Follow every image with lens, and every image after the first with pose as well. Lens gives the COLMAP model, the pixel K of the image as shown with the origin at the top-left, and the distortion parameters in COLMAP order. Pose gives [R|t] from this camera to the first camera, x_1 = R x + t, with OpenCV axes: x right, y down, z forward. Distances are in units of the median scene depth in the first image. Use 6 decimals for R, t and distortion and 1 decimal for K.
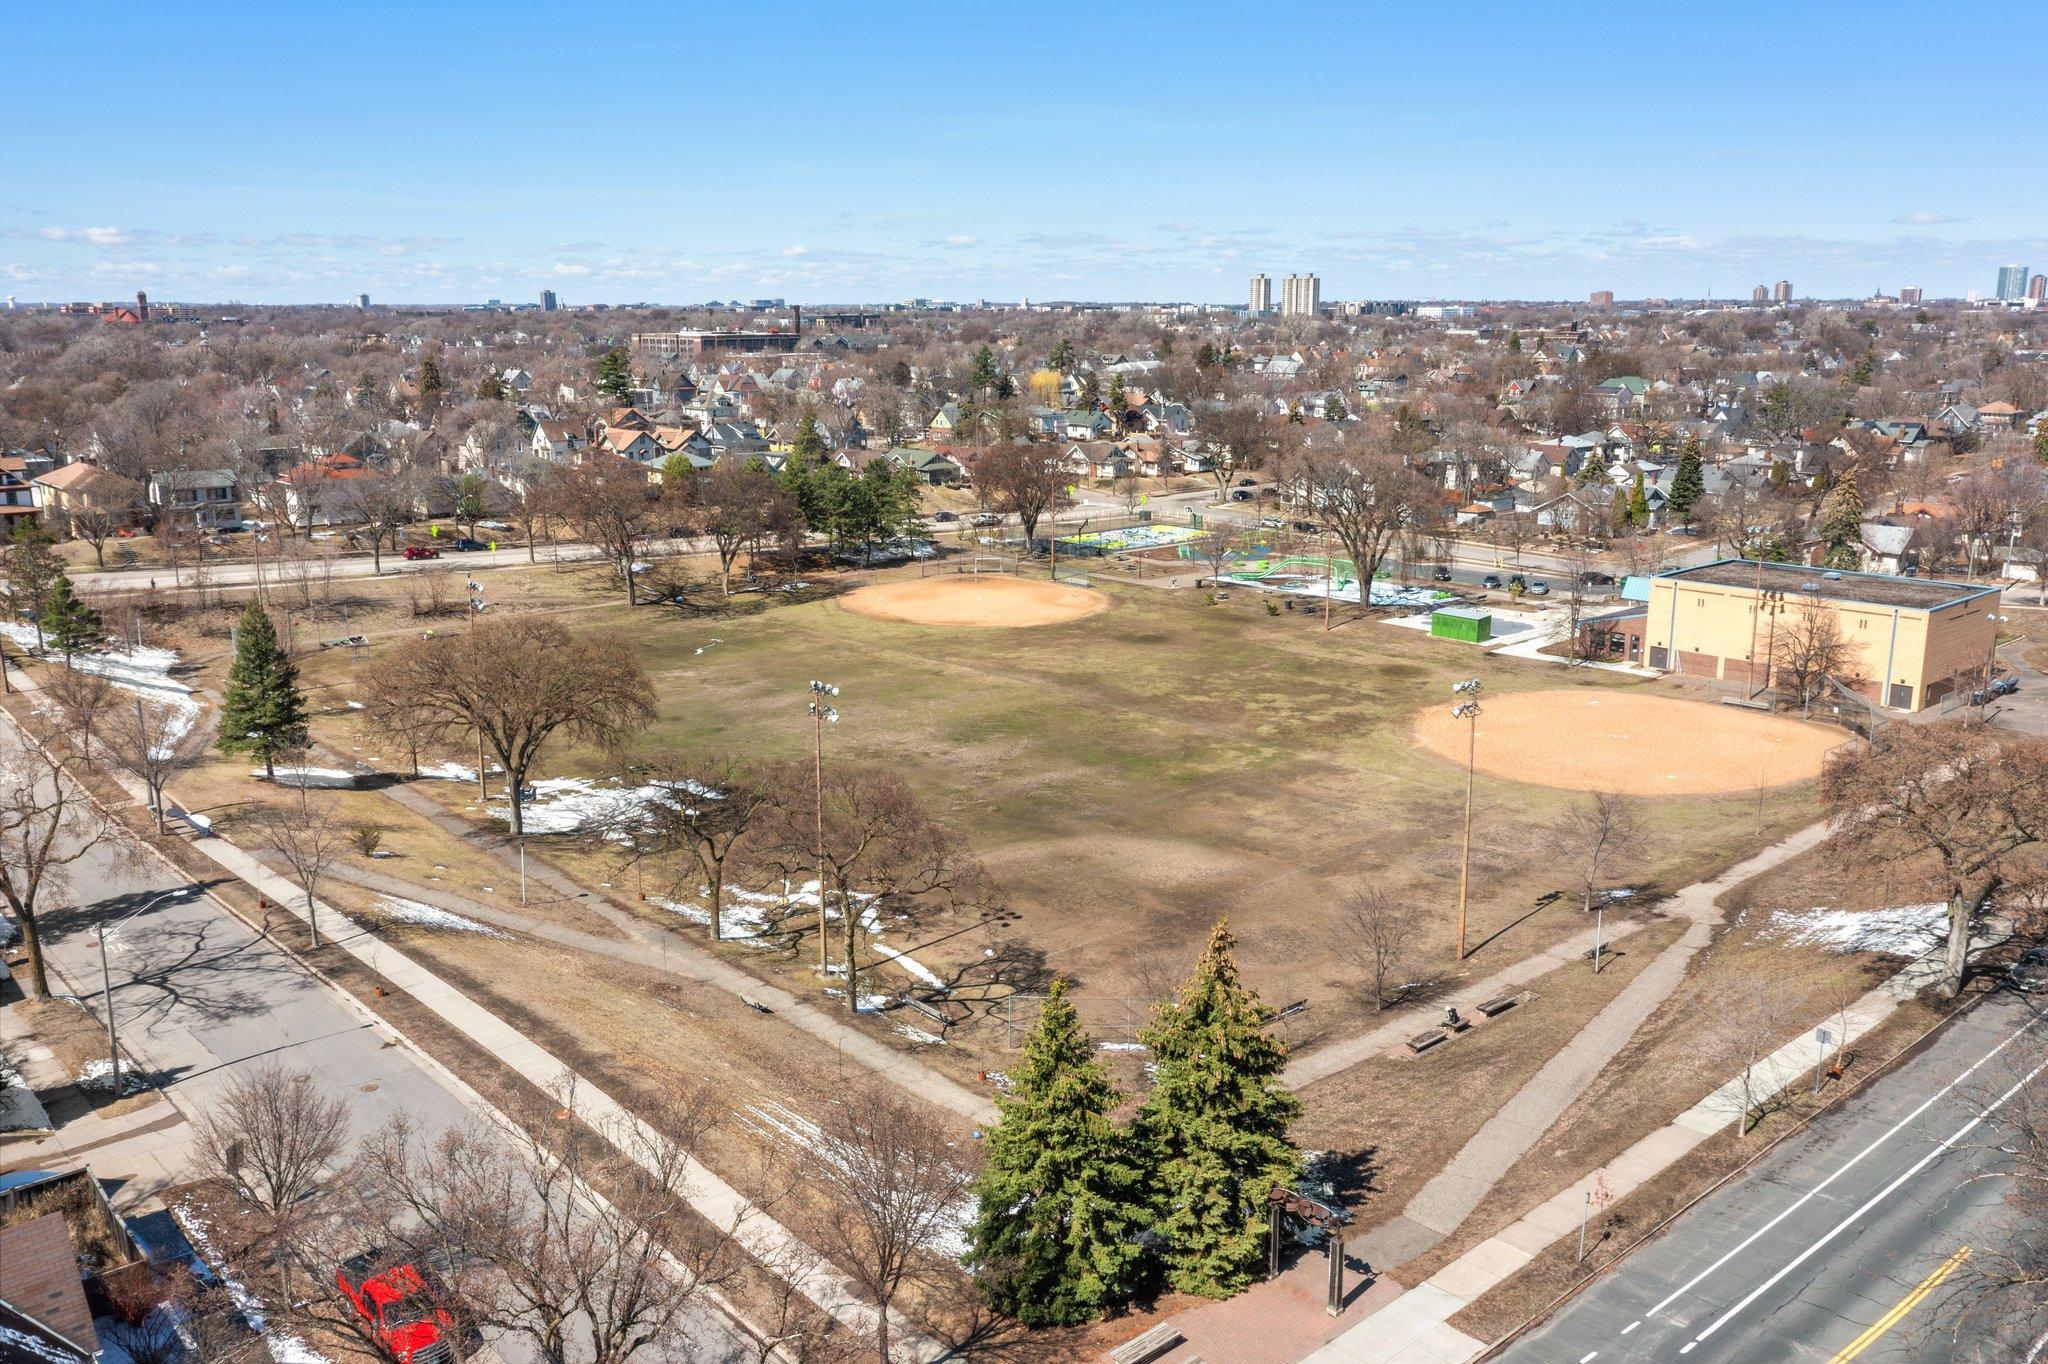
lens RADIAL K [[1641.1, 0, 1026.6], [0, 1641.1, 680.9], [0, 0, 1]] dist [-0.000200, 0.016402]
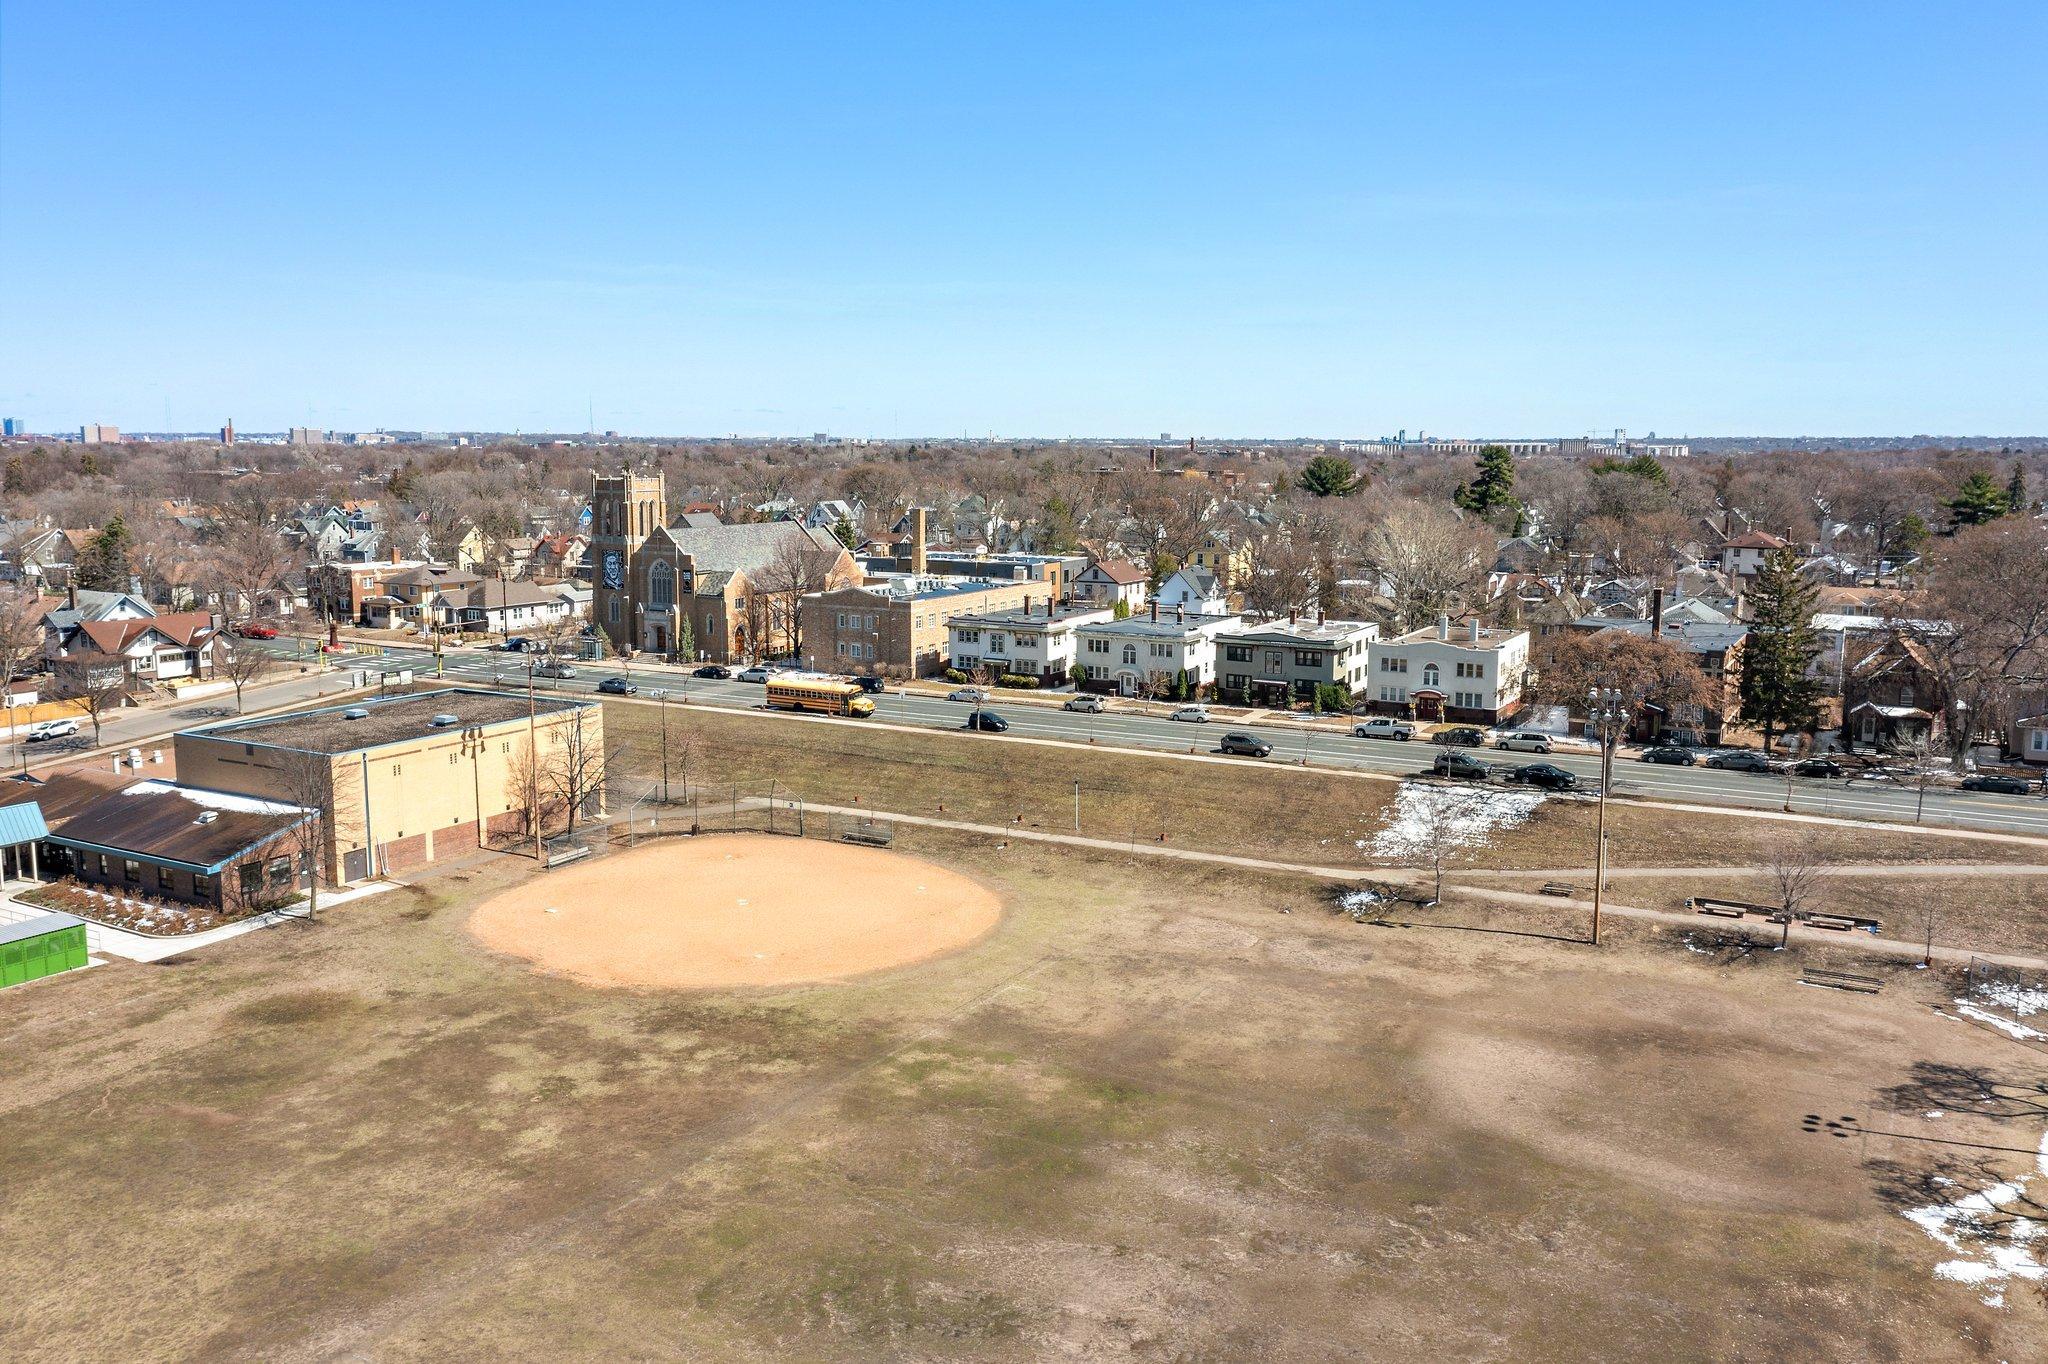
lens RADIAL K [[1641.1, 0, 1026.6], [0, 1641.1, 680.9], [0, 0, 1]] dist [-0.000200, 0.016402]
pose [[-0.336454, -0.130650, 0.932593, -0.356860], [0.206759, 0.955915, 0.208511, -0.179168], [-0.918722, 0.262976, -0.294608, 0.944593]]
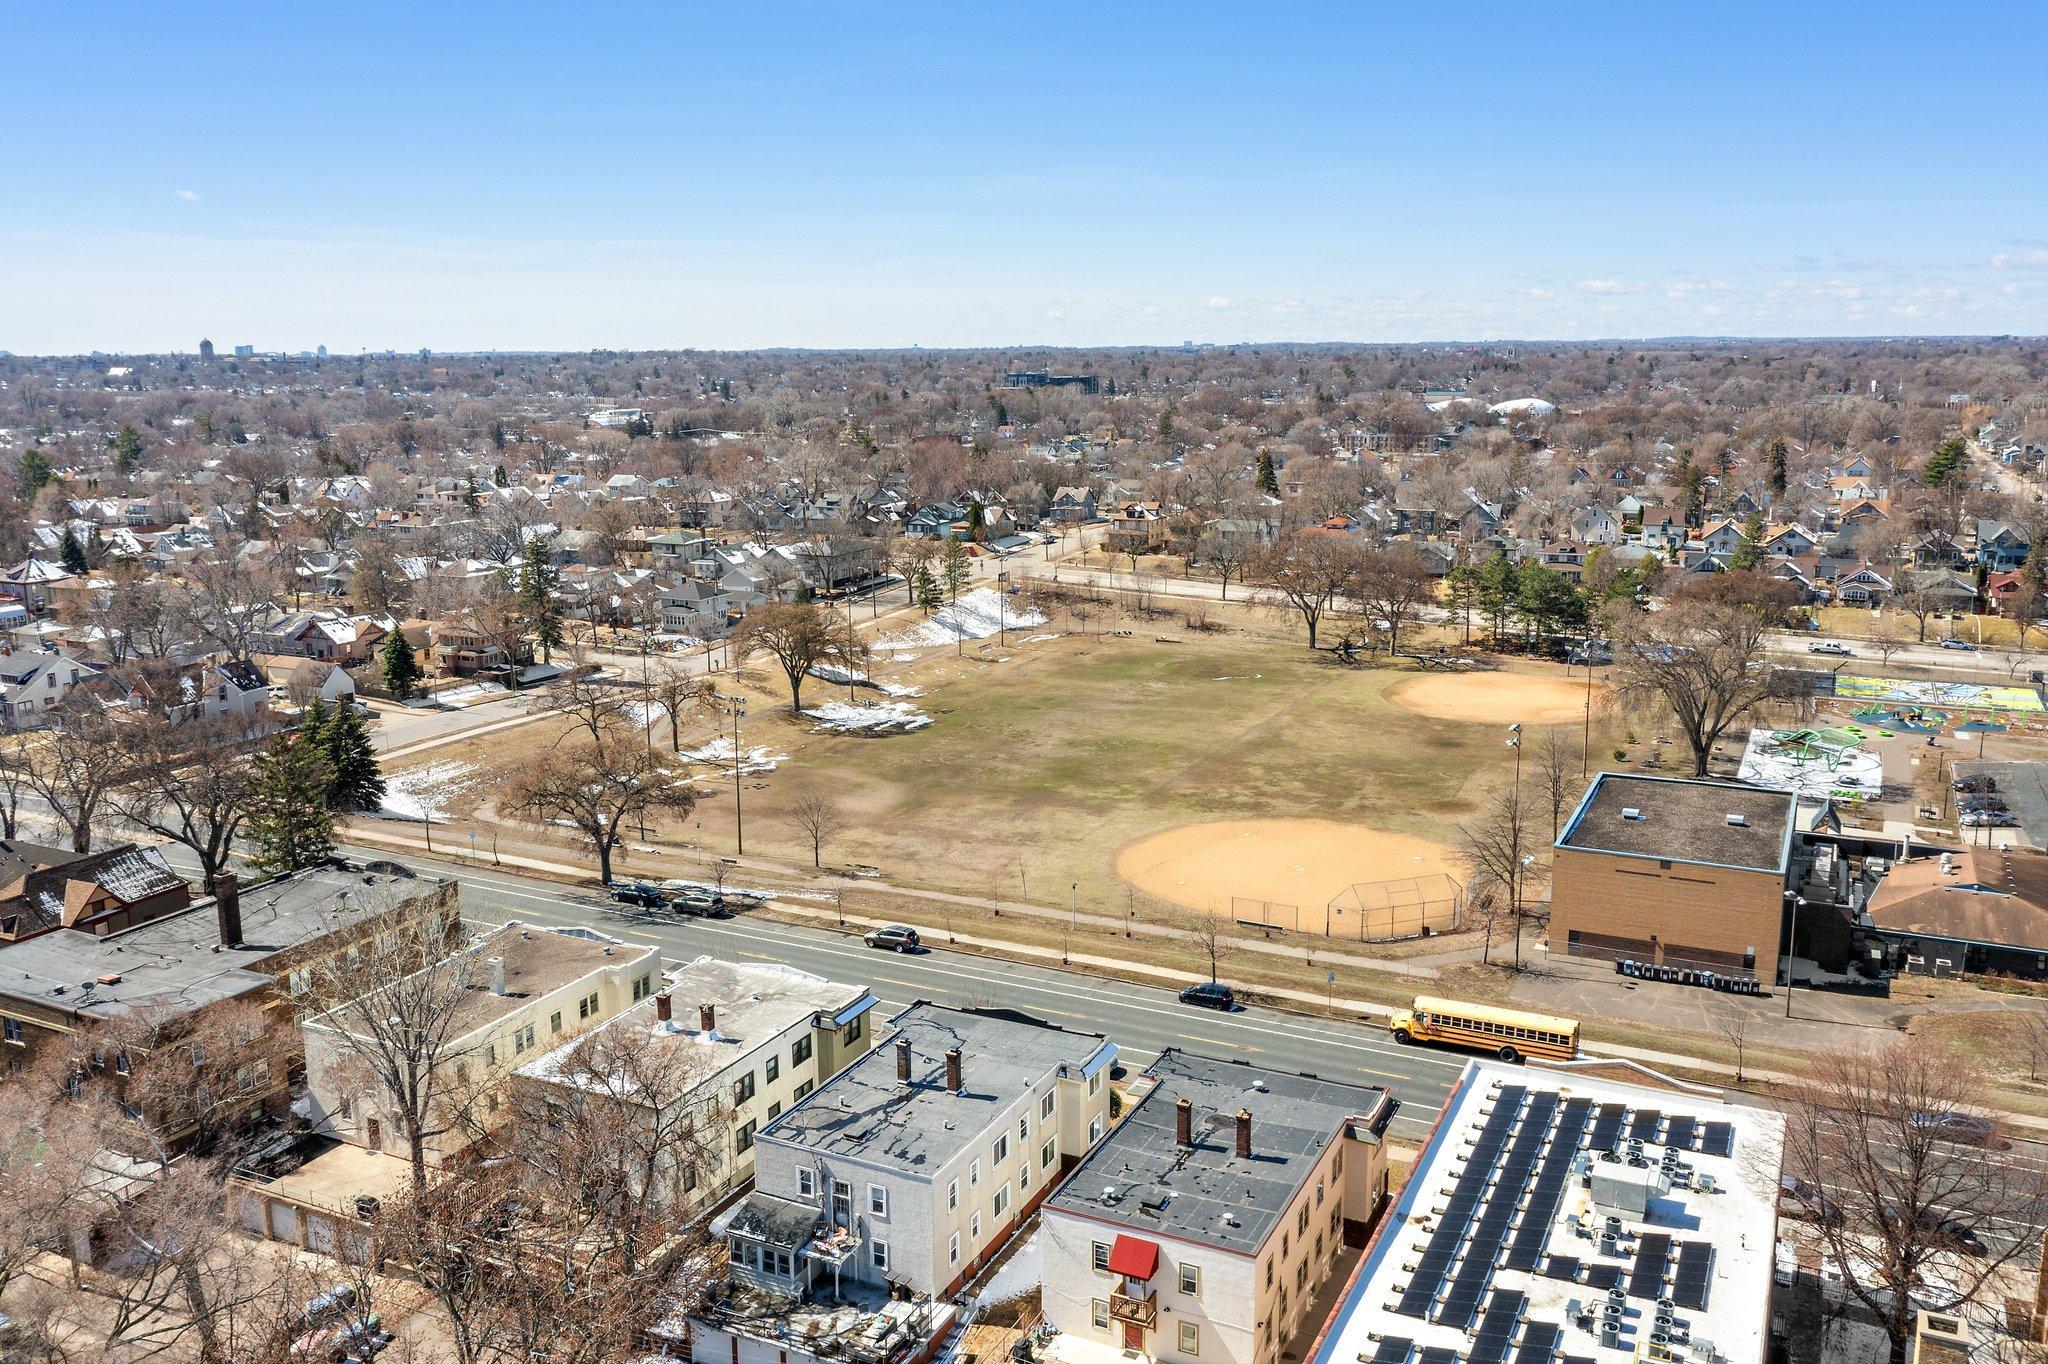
lens RADIAL K [[1641.1, 0, 1026.6], [0, 1641.1, 680.9], [0, 0, 1]] dist [-0.000200, 0.016402]
pose [[0.376953, 0.185151, -0.907538, 1.133637], [-0.197878, 0.973294, 0.116376, -0.163152], [0.904849, 0.135713, 0.403523, 0.311313]]
